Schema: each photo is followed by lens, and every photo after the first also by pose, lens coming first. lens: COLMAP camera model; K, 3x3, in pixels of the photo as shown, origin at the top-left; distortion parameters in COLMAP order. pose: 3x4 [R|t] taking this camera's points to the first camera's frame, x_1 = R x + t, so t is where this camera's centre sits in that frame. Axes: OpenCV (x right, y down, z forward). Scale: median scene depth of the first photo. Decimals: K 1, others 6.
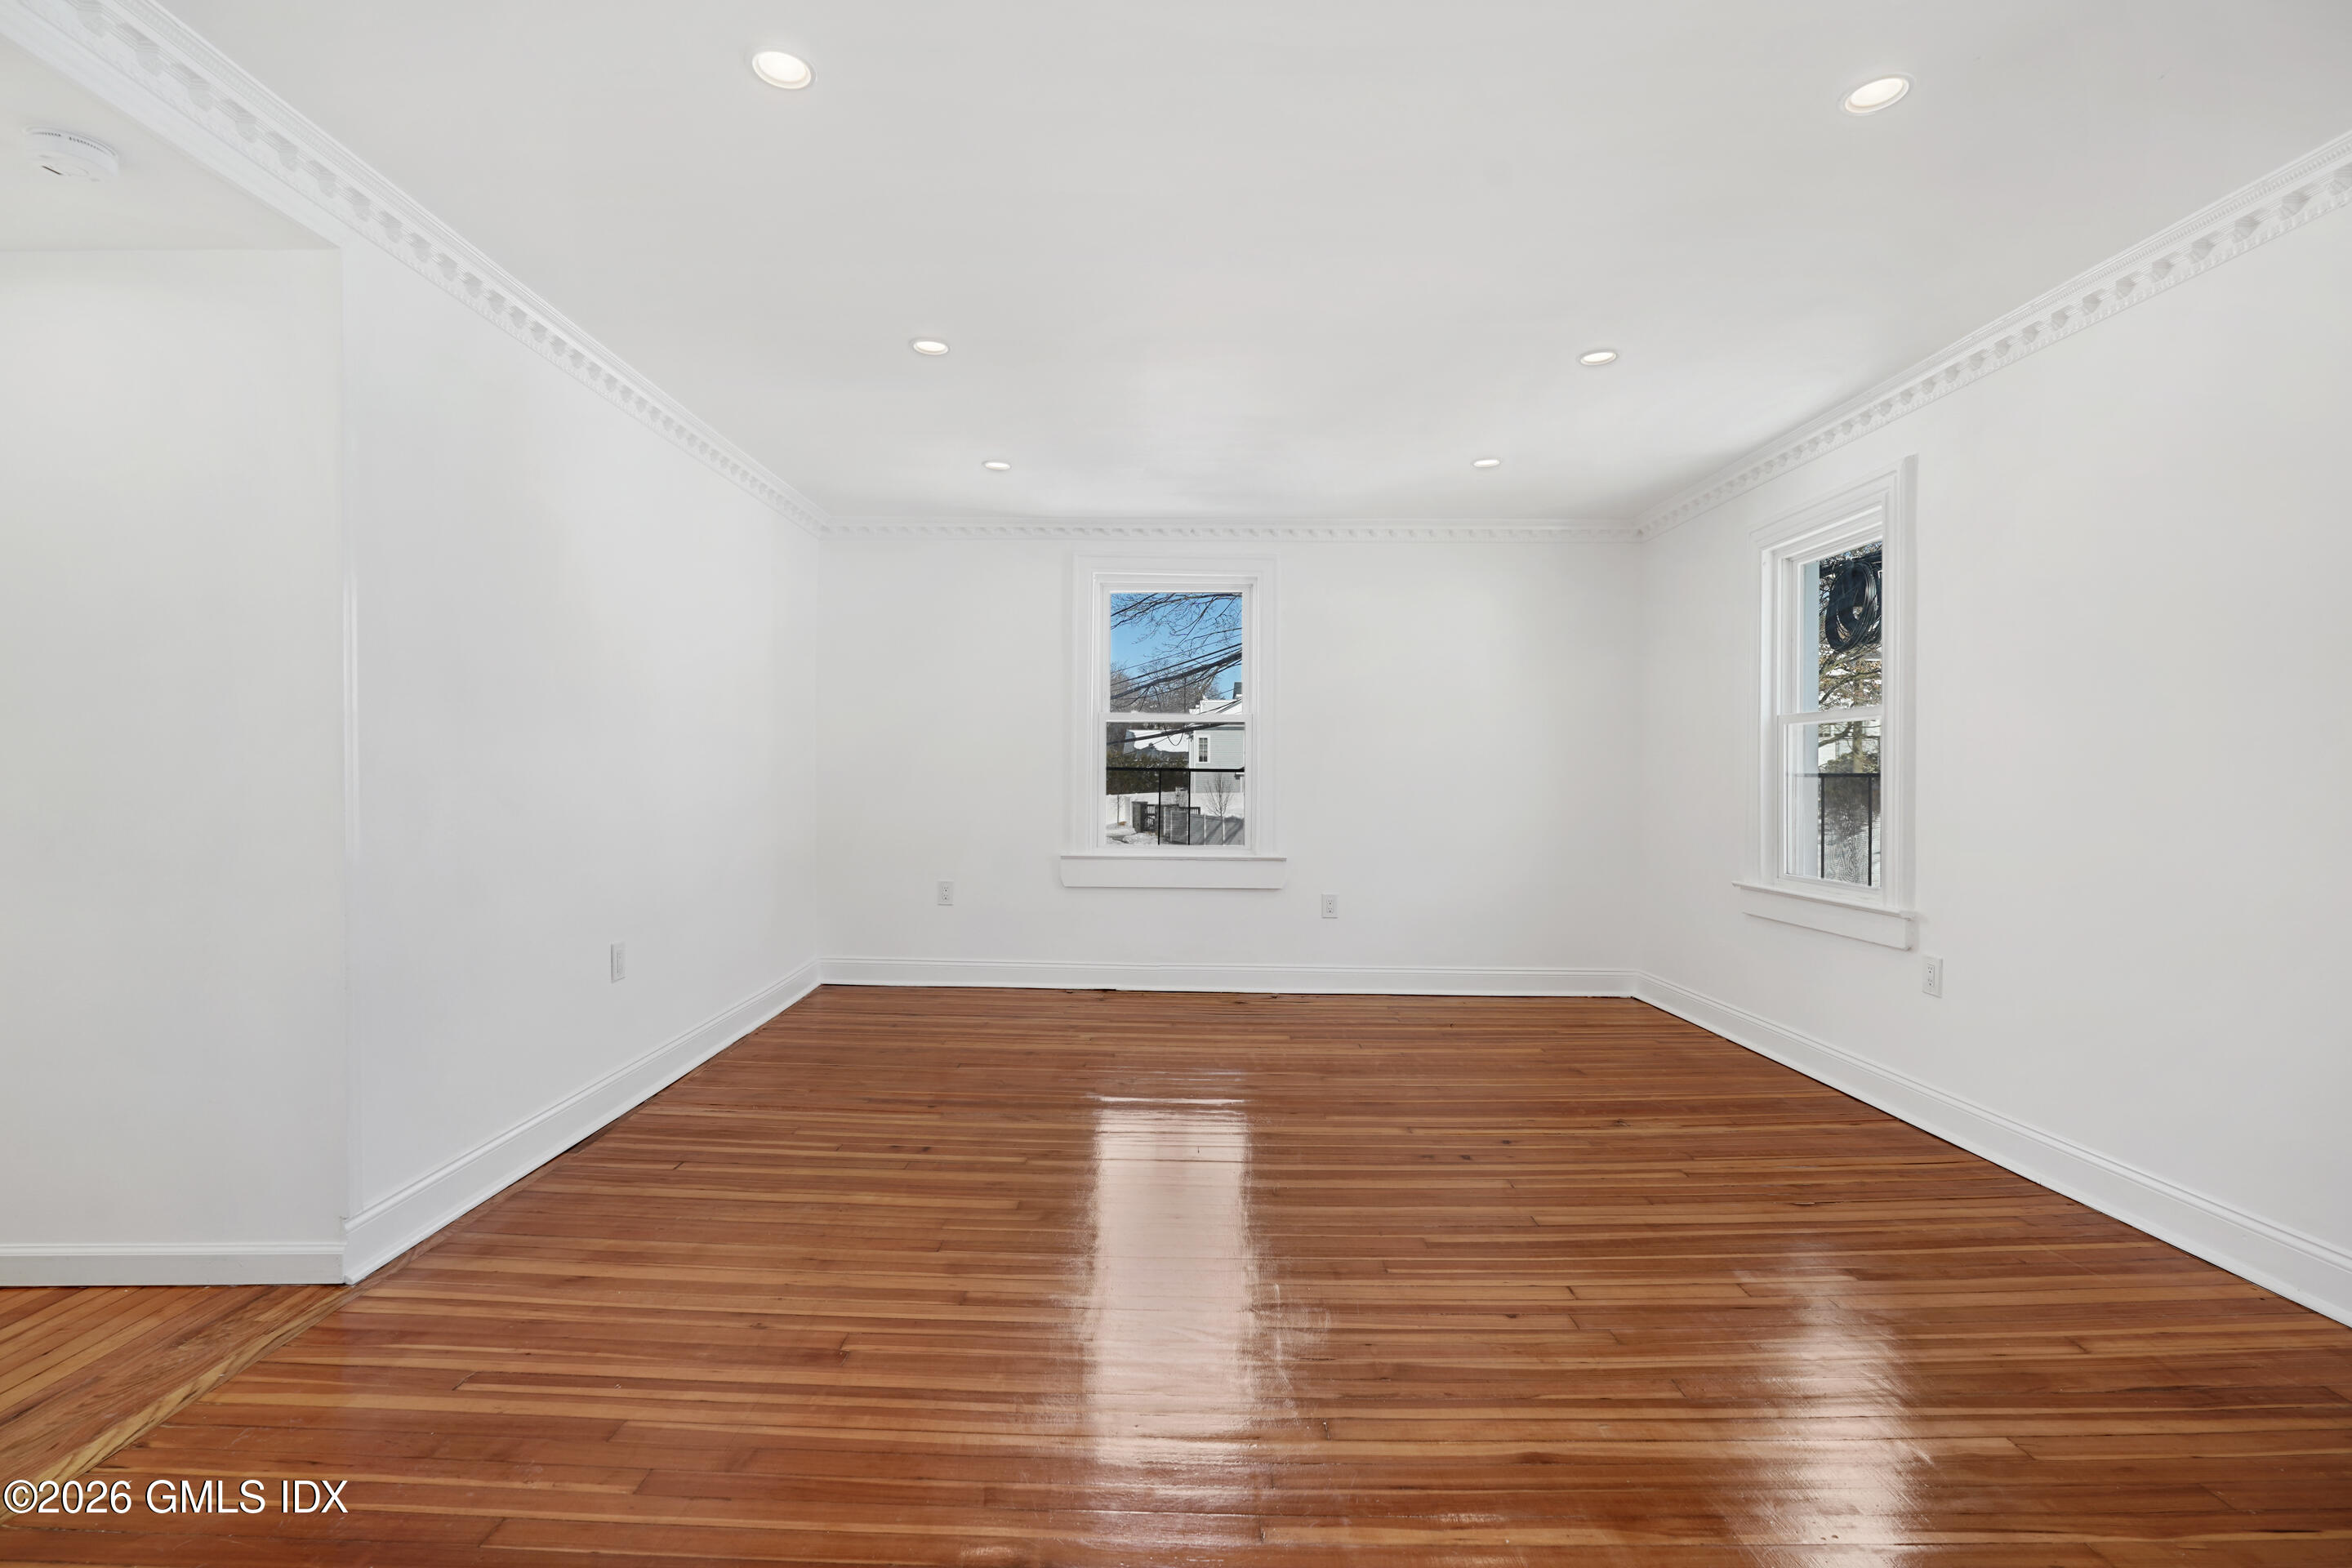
lens RADIAL K [[1079.9, 0, 1175.4], [0, 1079.9, 791.7], [0, 0, 1]] dist [-0.000276, 0.000076]
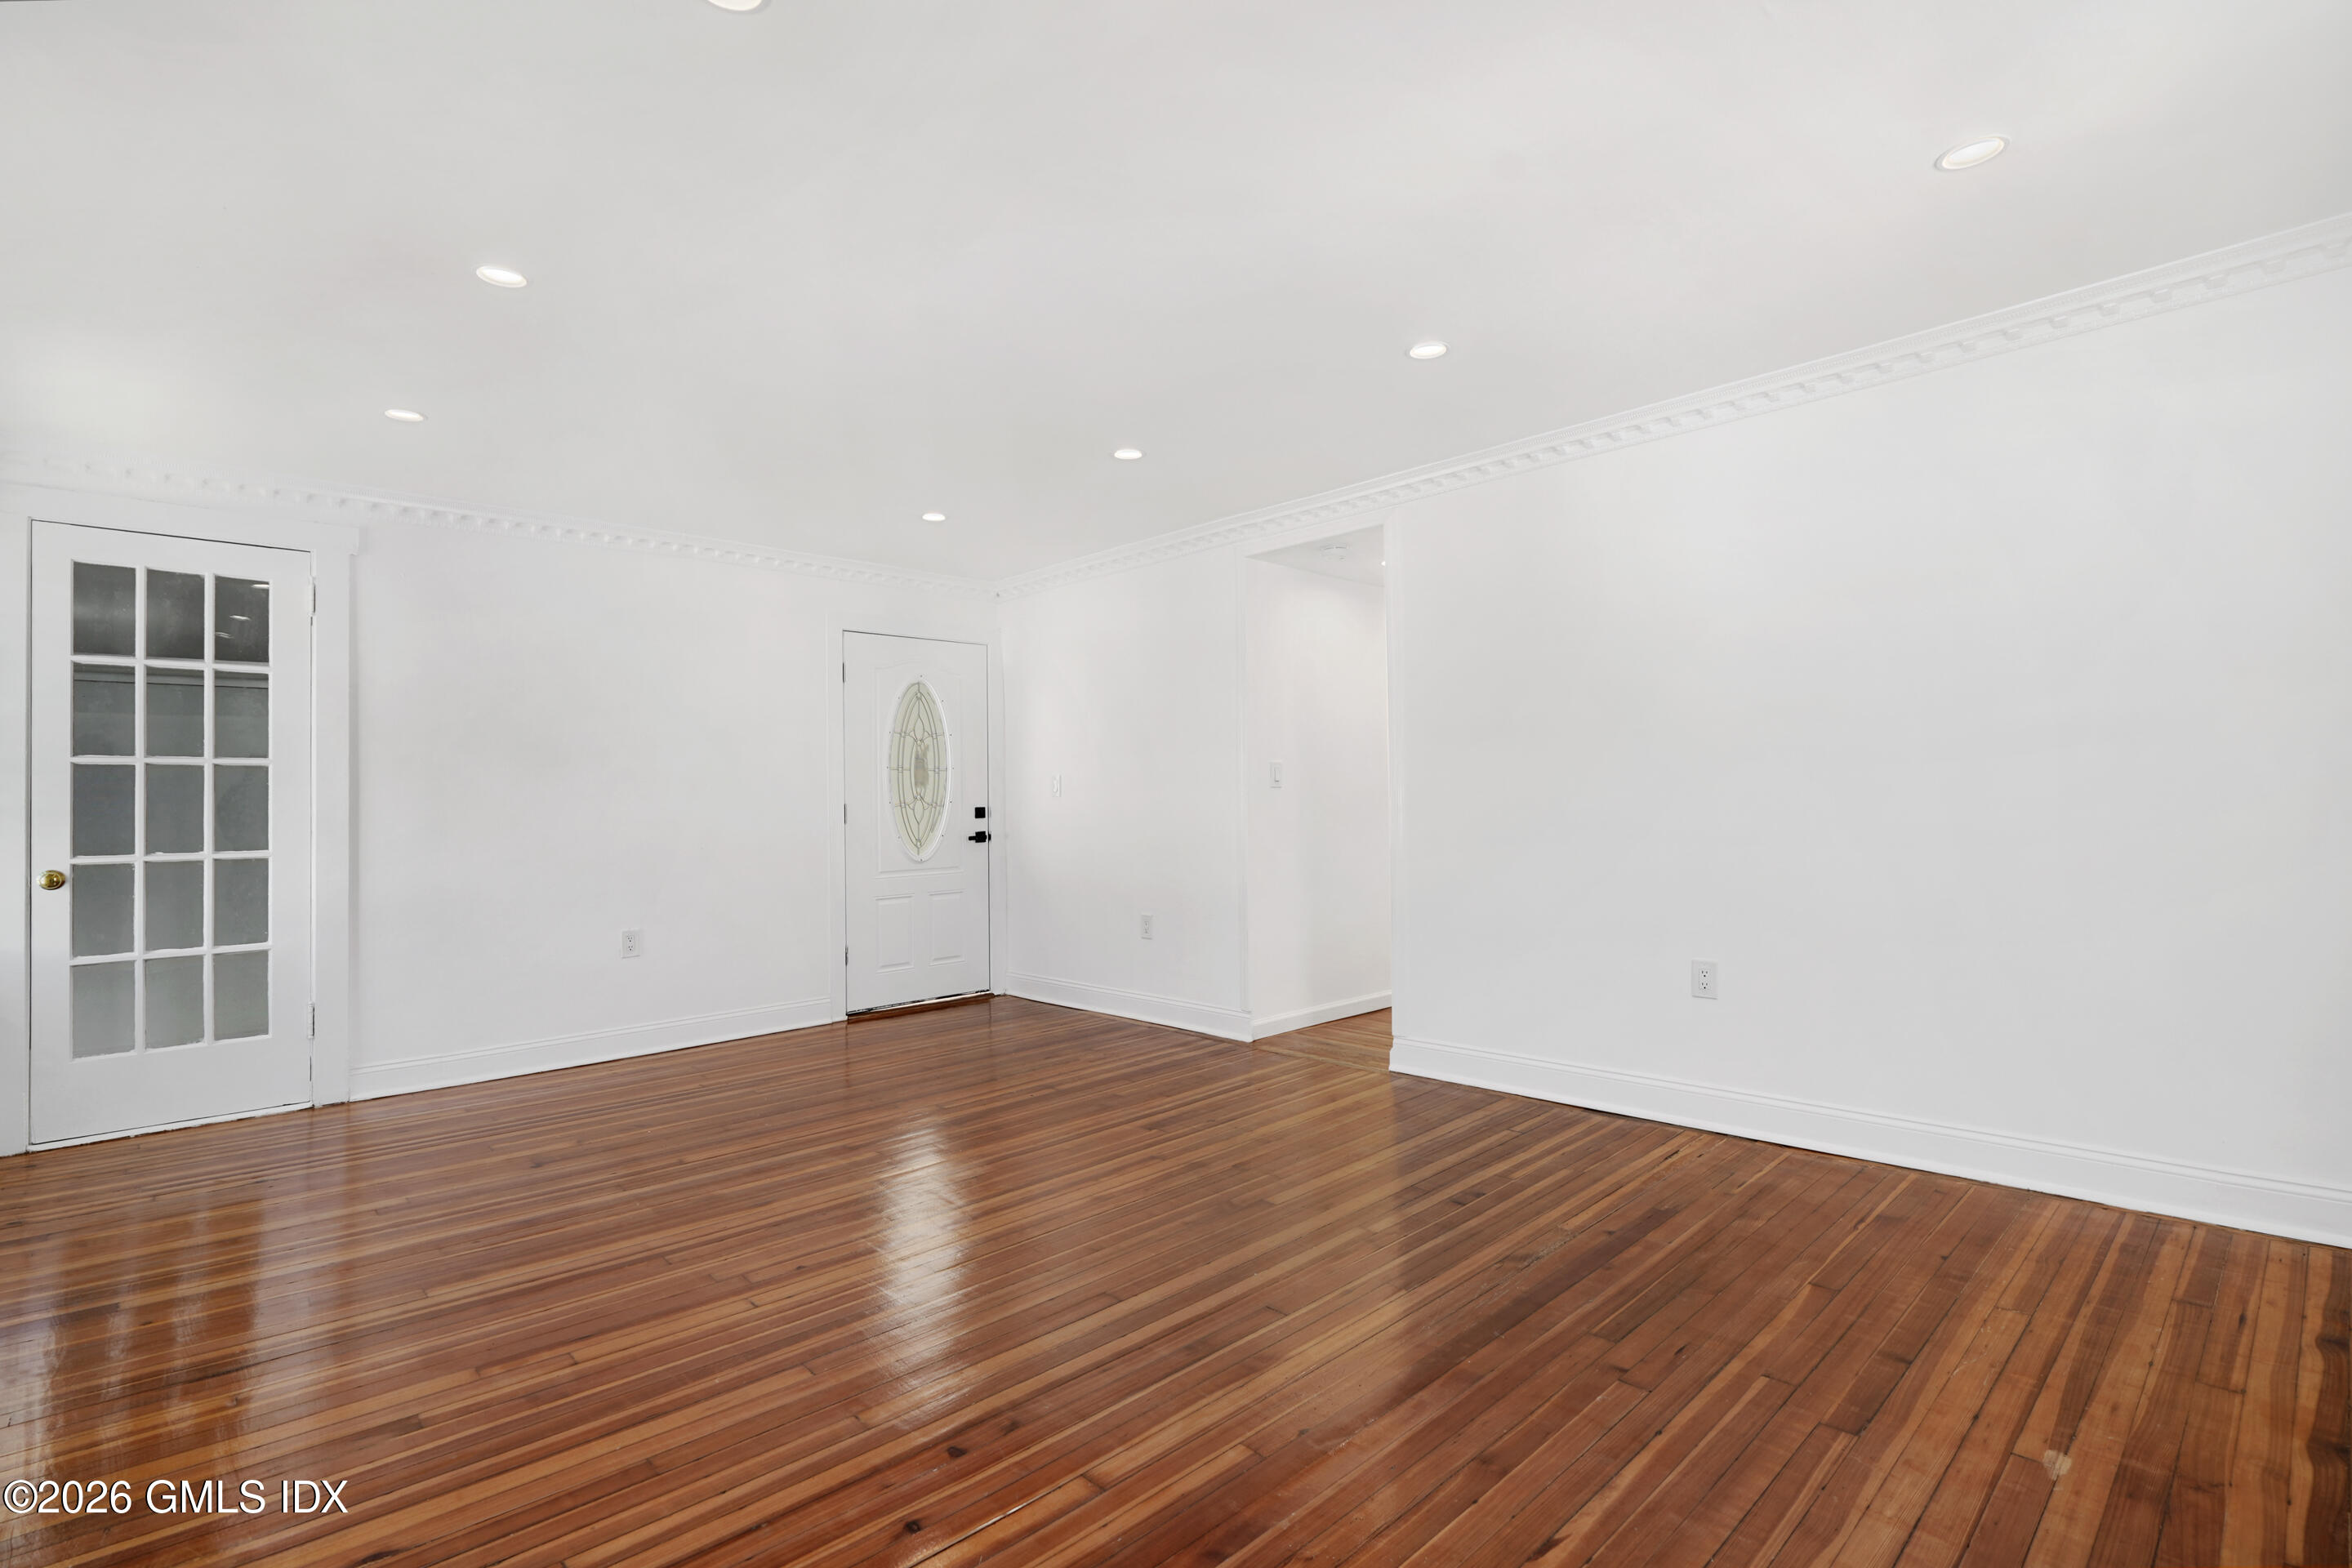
lens RADIAL K [[1079.9, 0, 1172.8], [0, 1079.9, 788.0], [0, 0, 1]] dist [-0.000276, 0.000076]
pose [[-0.716631, -0.001687, -0.697450, 0.779300], [0.004149, 0.999969, -0.006682, -0.025453], [0.697440, -0.007682, -0.716602, 1.971666]]
